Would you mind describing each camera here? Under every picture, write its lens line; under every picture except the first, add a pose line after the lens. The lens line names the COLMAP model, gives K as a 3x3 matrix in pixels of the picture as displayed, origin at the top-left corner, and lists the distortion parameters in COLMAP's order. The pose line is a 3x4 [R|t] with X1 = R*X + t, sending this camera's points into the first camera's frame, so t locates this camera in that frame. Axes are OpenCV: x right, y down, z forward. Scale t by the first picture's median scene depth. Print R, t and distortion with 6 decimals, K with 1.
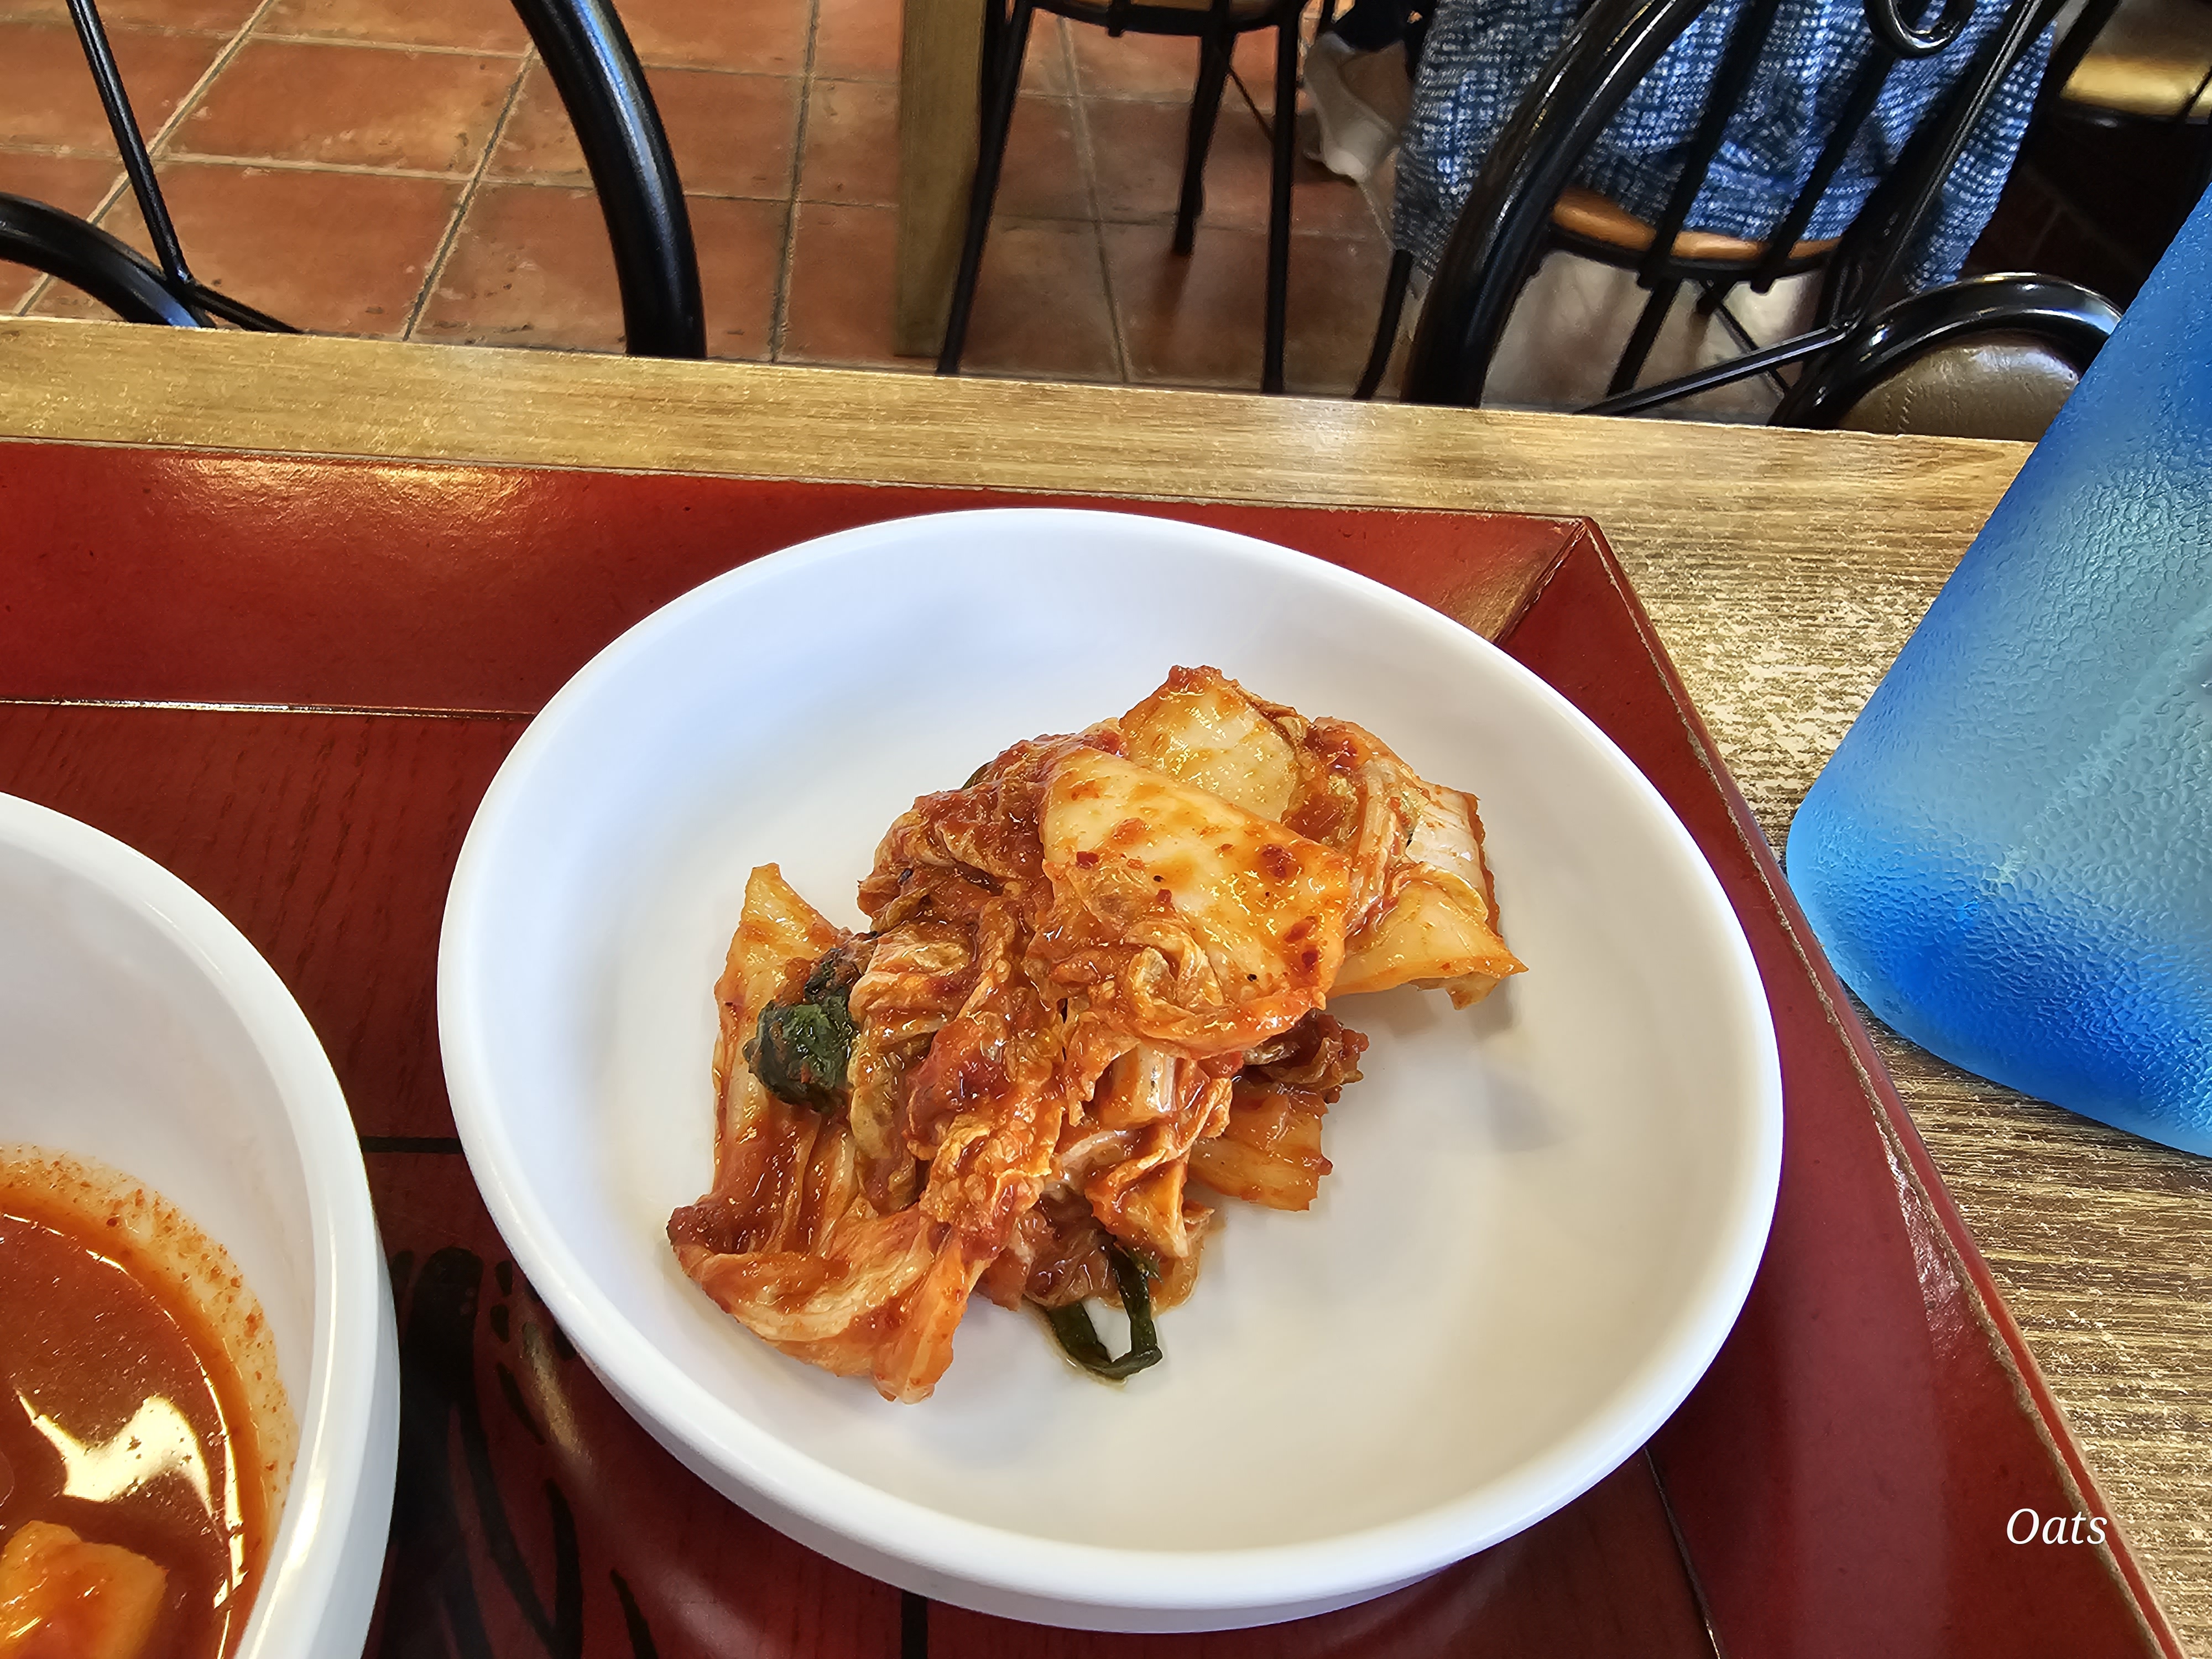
lens RADIAL K [[1516.8, 0, 1003.0], [0, 1516.8, 825.7], [0, 0, 1]] dist [-0.002166, -0.005976]
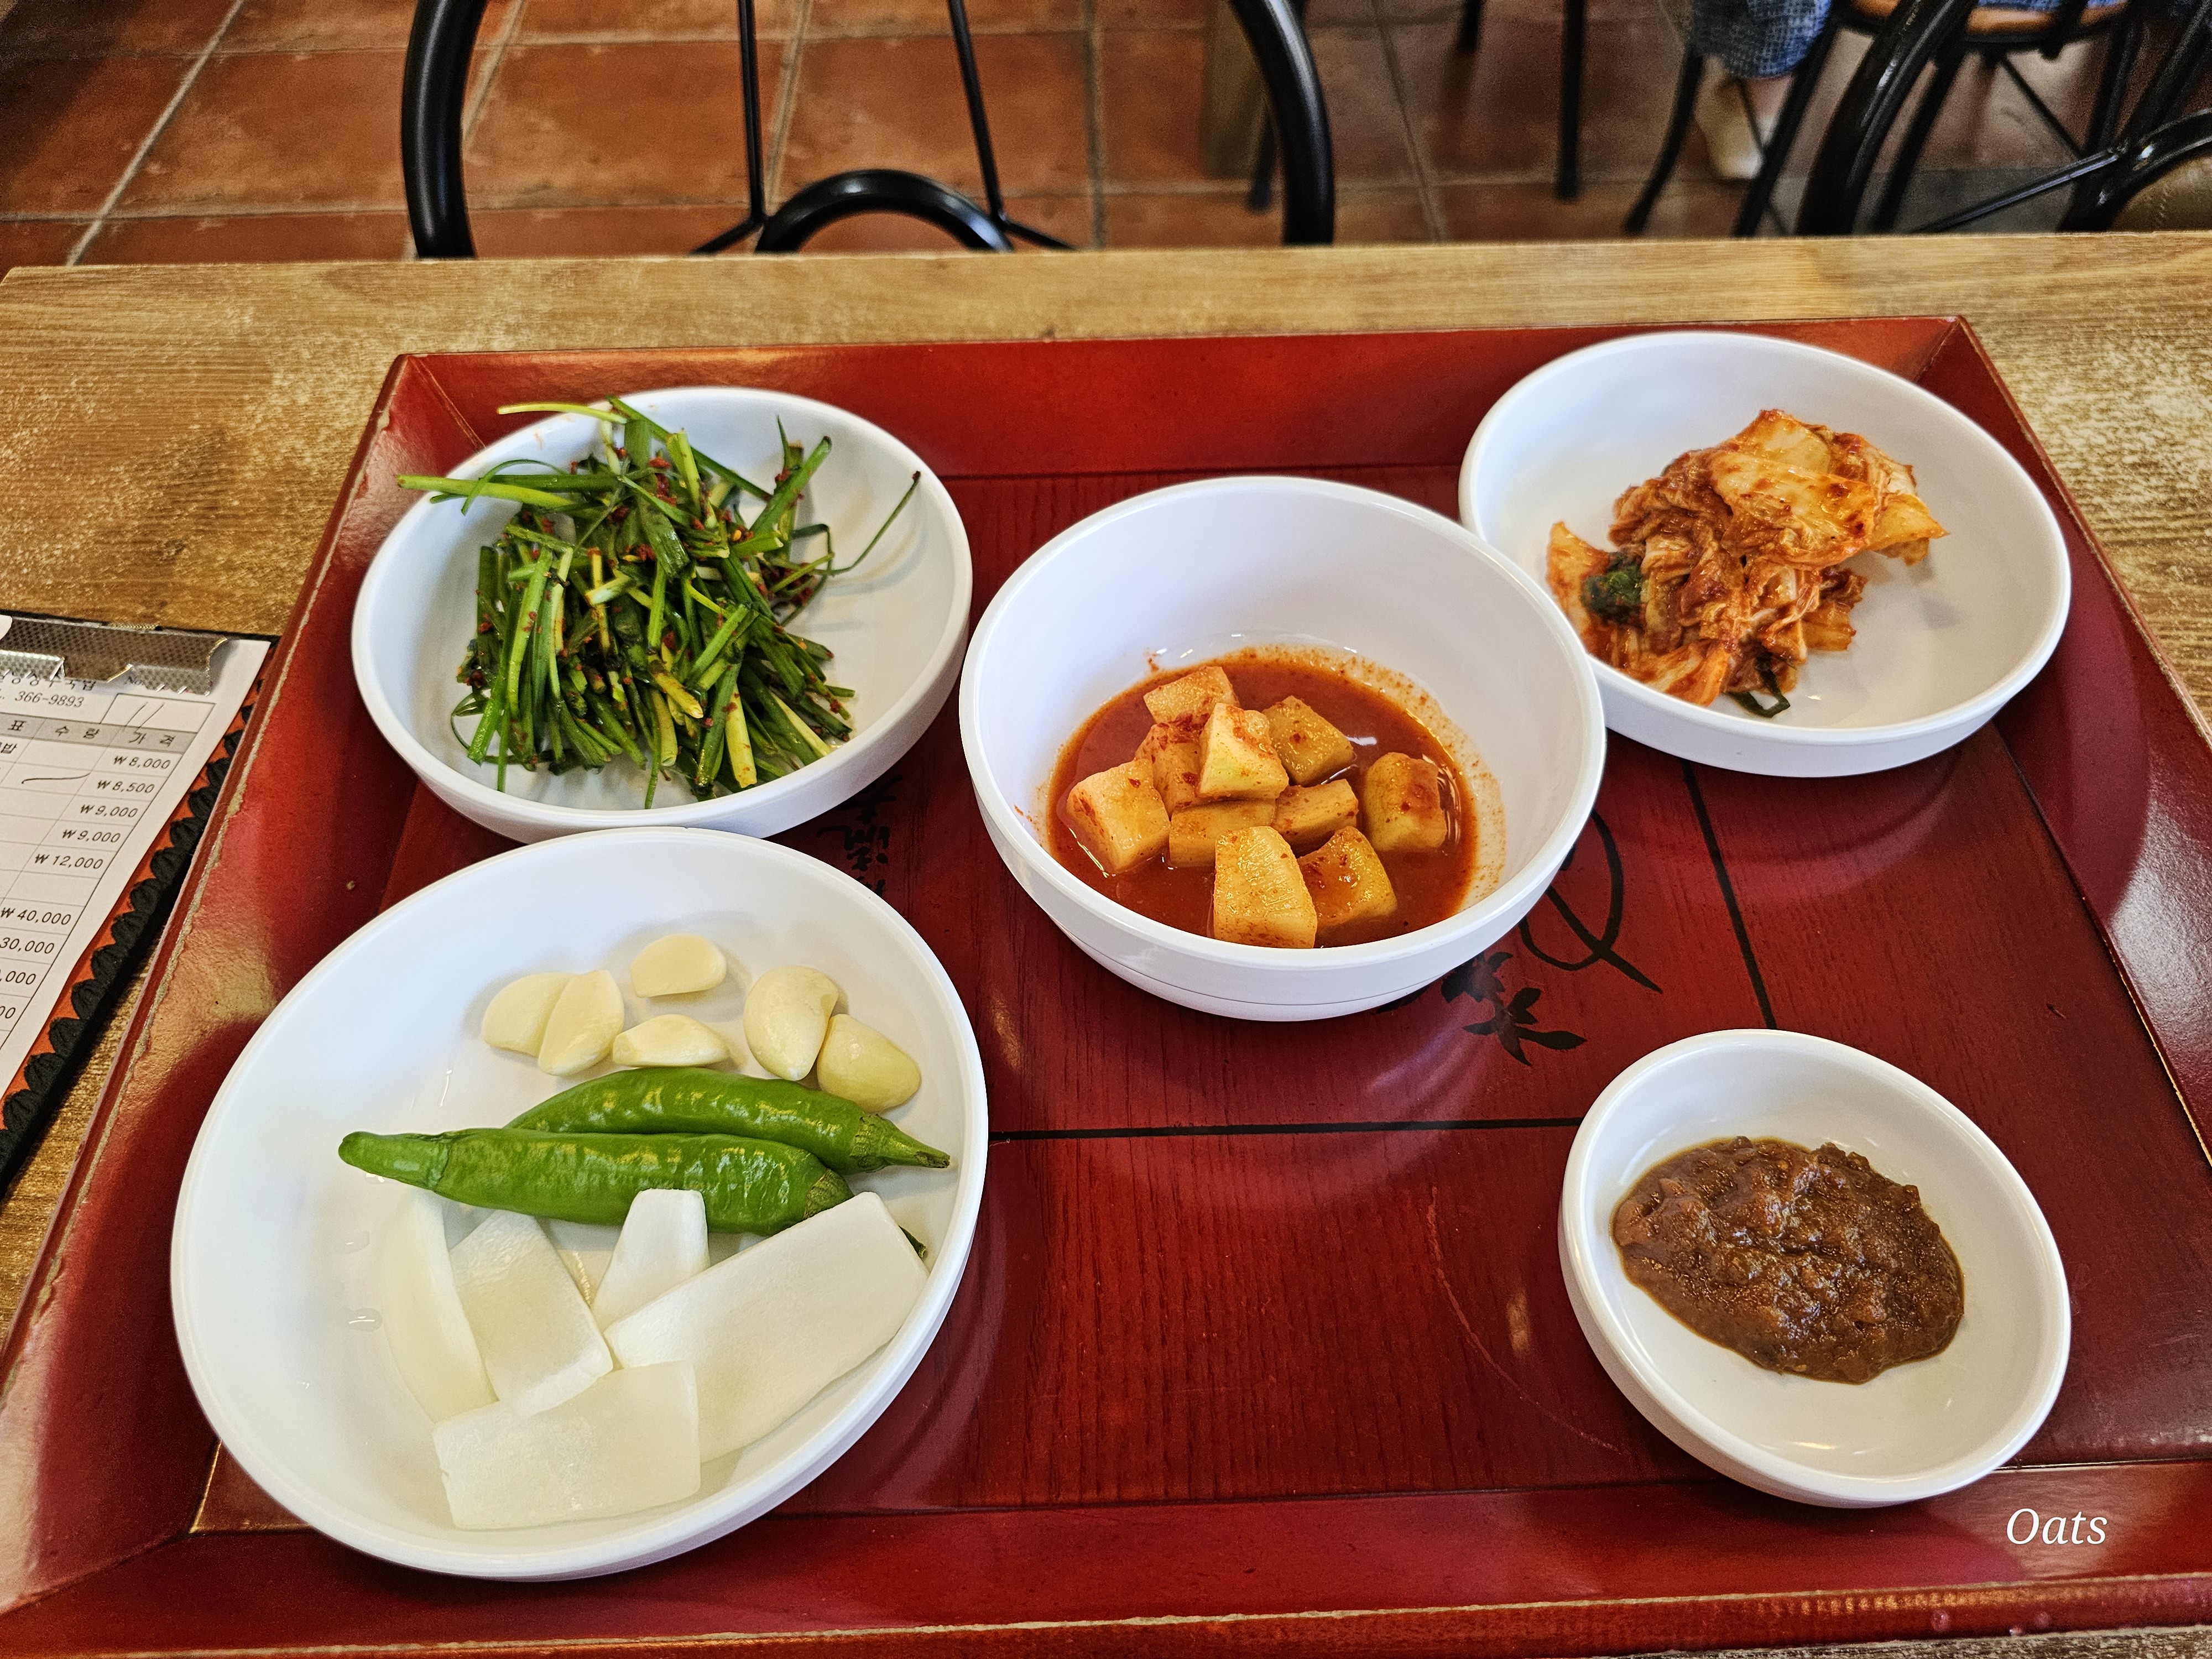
lens RADIAL K [[1509.0, 0, 1106.0], [0, 1509.0, 829.5], [0, 0, 1]] dist [0.020934, -0.038583]
pose [[0.994795, -0.046420, -0.090712, -0.387133], [0.057090, 0.991274, 0.118814, 0.104239], [0.084405, -0.123374, 0.988764, -0.742419]]
